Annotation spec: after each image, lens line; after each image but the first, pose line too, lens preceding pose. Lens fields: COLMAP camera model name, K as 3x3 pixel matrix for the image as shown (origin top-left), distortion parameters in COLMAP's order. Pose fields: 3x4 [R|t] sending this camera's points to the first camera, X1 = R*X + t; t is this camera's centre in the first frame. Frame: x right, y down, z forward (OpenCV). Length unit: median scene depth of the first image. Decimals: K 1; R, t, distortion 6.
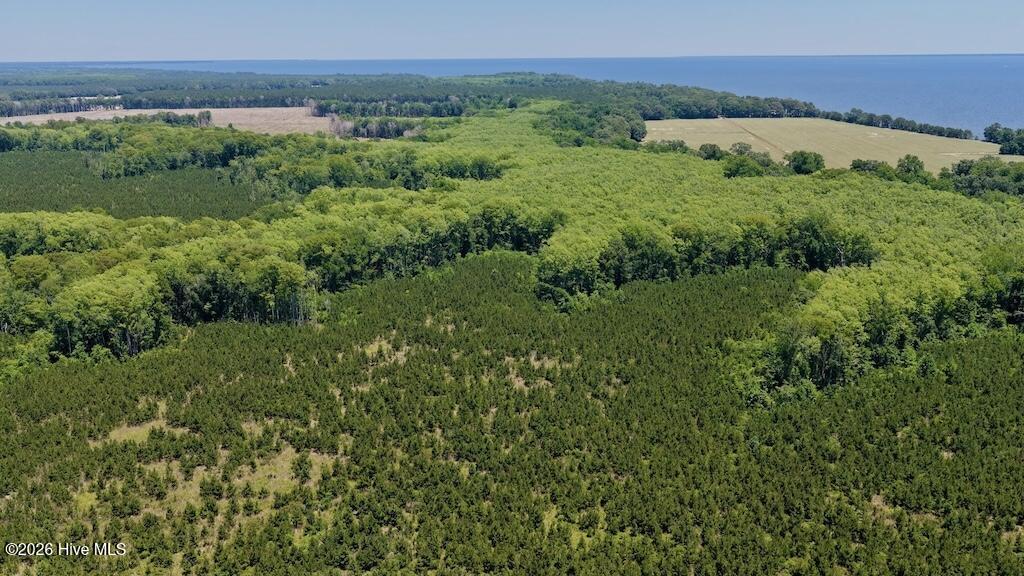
lens RADIAL K [[851.2, 0, 512.8], [0, 851.2, 285.9], [0, 0, 1]] dist [-0.018124, 0.048292]
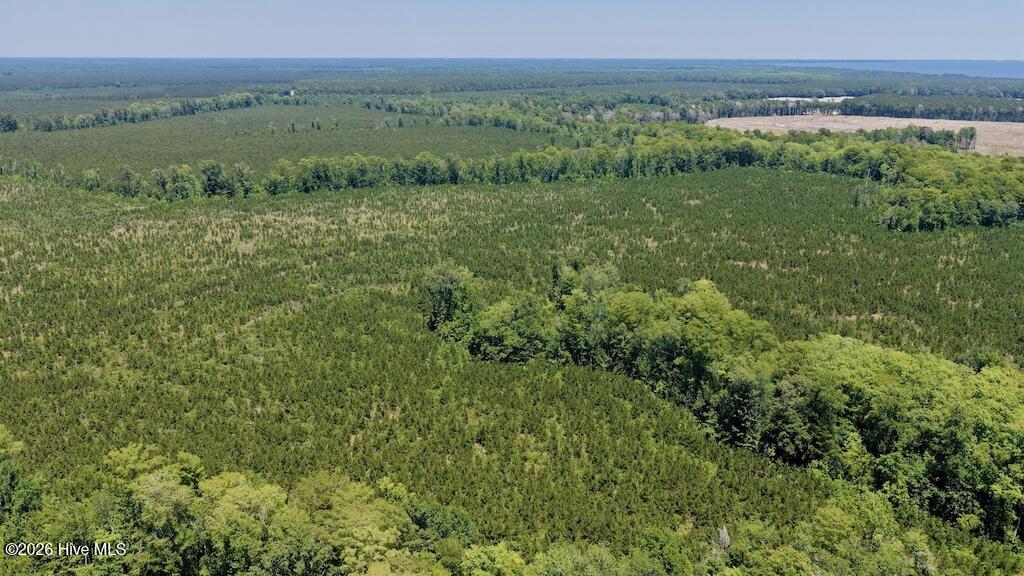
lens RADIAL K [[851.2, 0, 512.8], [0, 851.2, 285.9], [0, 0, 1]] dist [-0.018124, 0.048292]
pose [[0.741063, 0.185437, -0.645321, -0.561213], [-0.184700, 0.980327, 0.069600, -0.162008], [0.645532, 0.067613, 0.760734, 0.594859]]
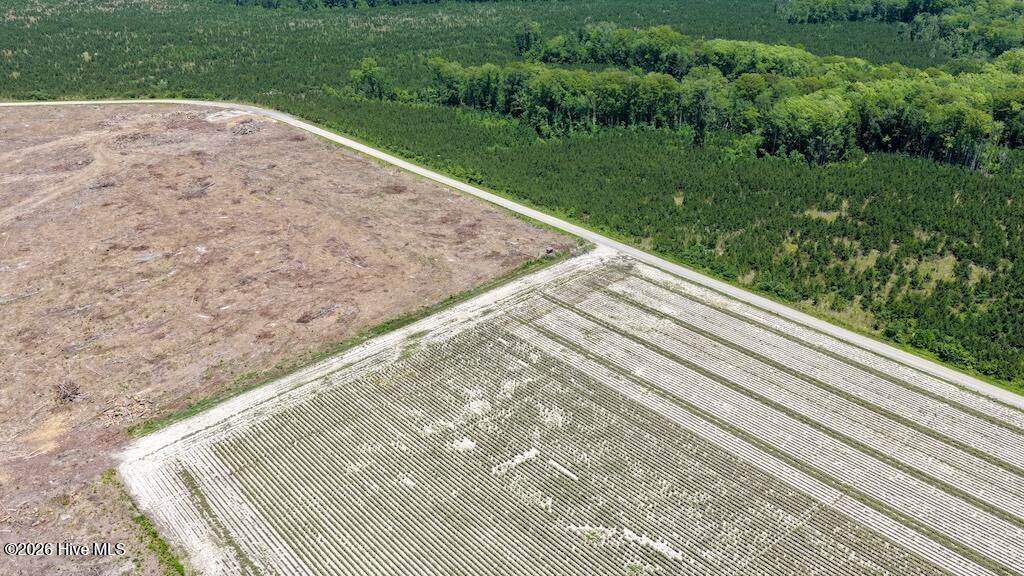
lens RADIAL K [[851.2, 0, 512.8], [0, 851.2, 285.9], [0, 0, 1]] dist [-0.018124, 0.048292]
pose [[0.753198, 0.279179, -0.595611, -0.004988], [-0.183694, 0.958714, 0.217079, 0.059159], [0.631624, -0.054094, 0.773385, -0.206042]]
